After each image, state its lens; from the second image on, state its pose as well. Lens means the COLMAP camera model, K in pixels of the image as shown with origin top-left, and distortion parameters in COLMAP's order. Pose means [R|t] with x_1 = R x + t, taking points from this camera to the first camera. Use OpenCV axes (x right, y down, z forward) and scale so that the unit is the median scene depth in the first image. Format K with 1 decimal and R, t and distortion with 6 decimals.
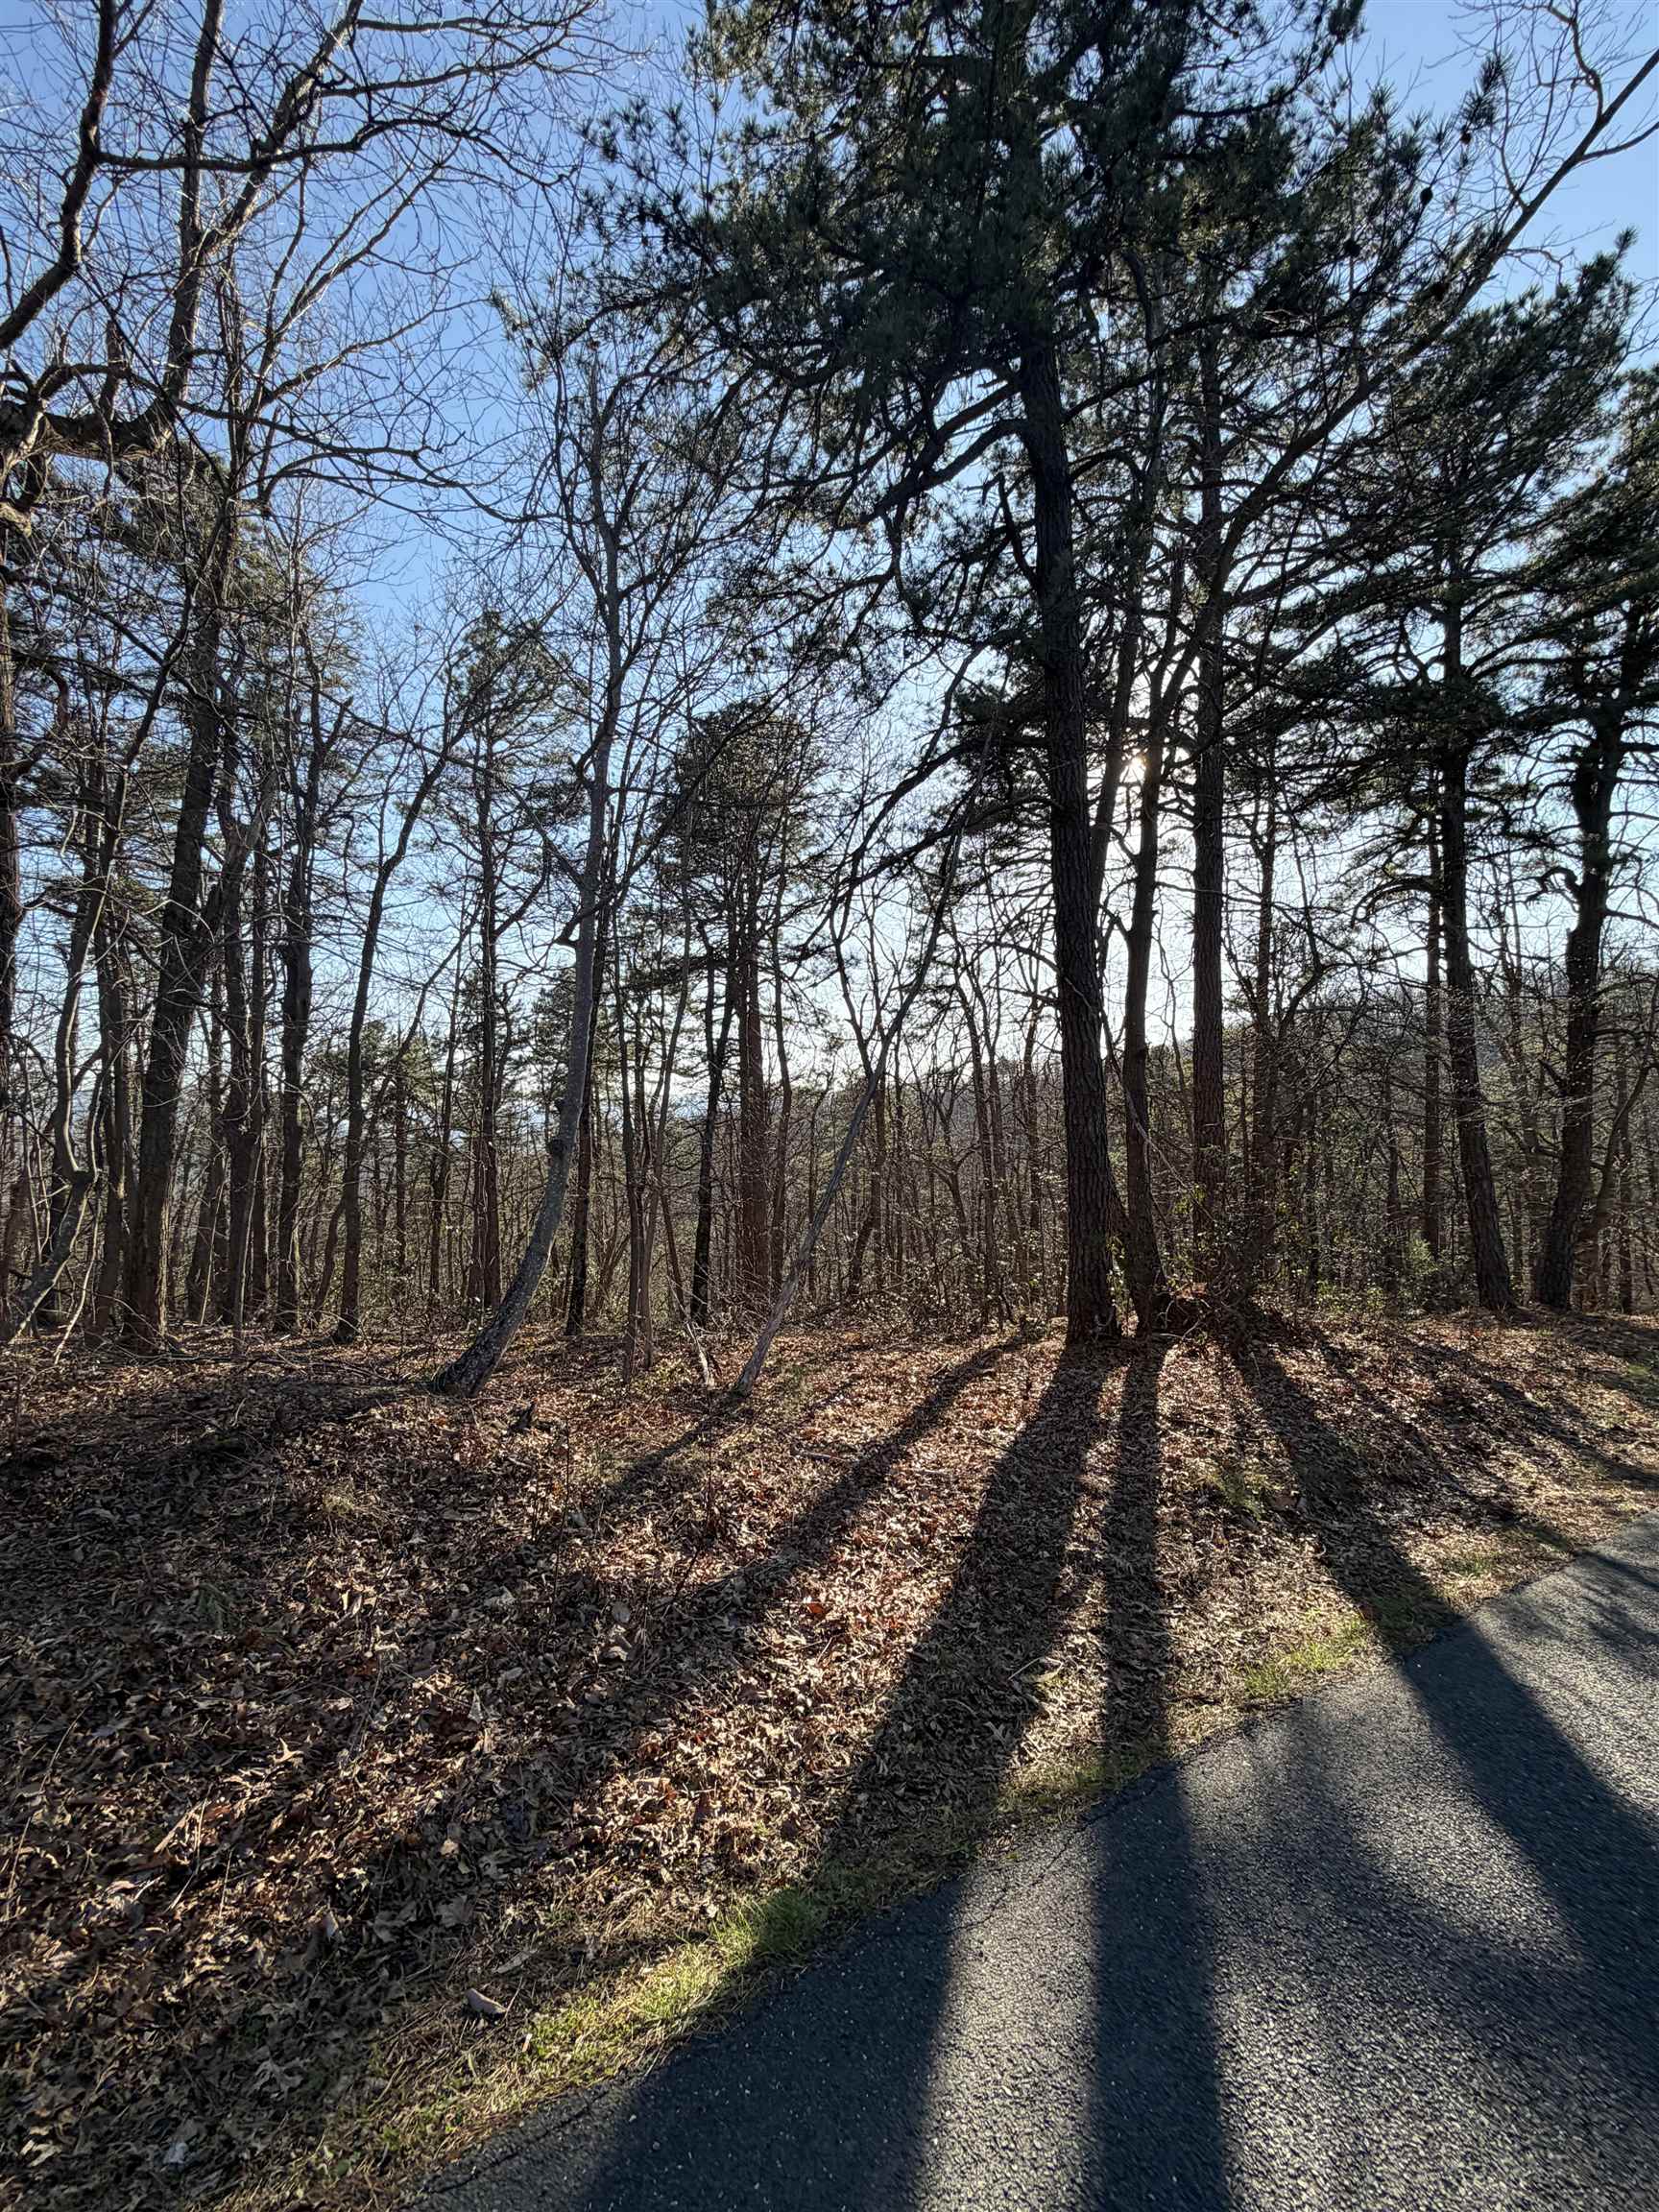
lens RADIAL K [[891.0, 0, 828.5], [0, 891.0, 1102.3], [0, 0, 1]] dist [0.008015, -0.000888]
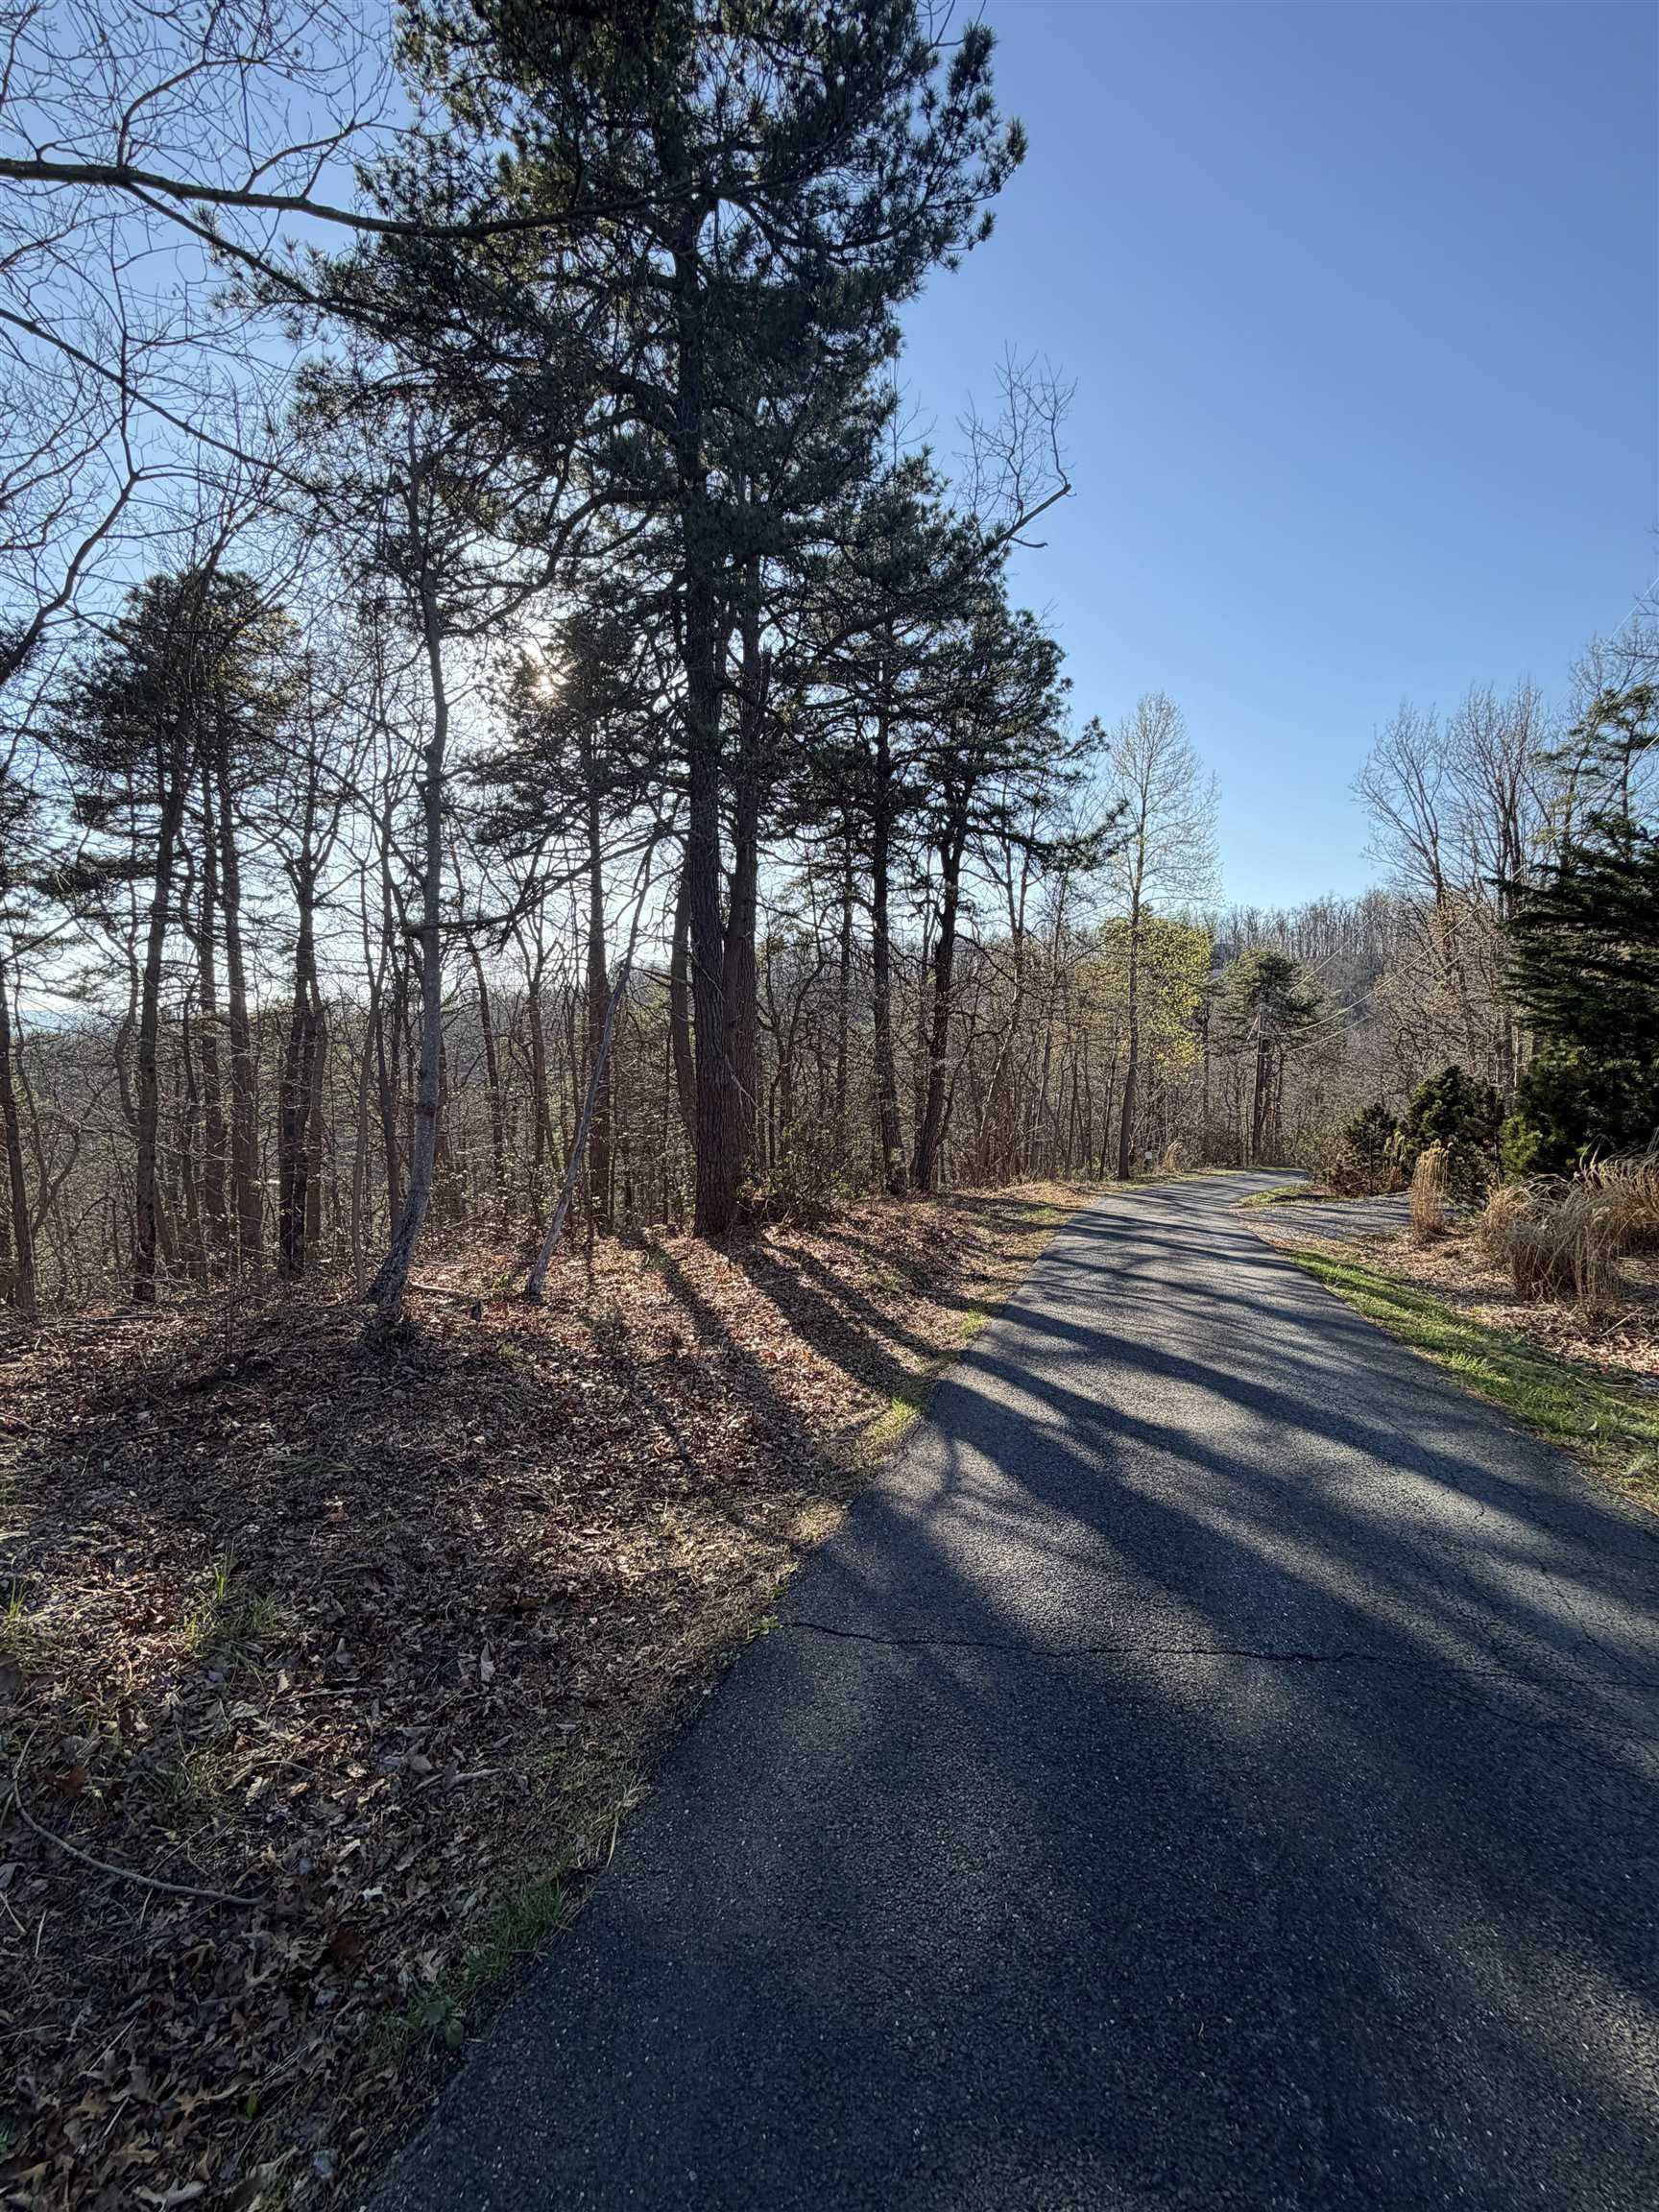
lens RADIAL K [[891.0, 0, 828.5], [0, 891.0, 1102.3], [0, 0, 1]] dist [0.008015, -0.000888]
pose [[0.801148, -0.020914, 0.598101, -0.291702], [-0.025481, 0.997291, 0.069003, -0.027349], [-0.597923, -0.070522, 0.798445, -0.149083]]
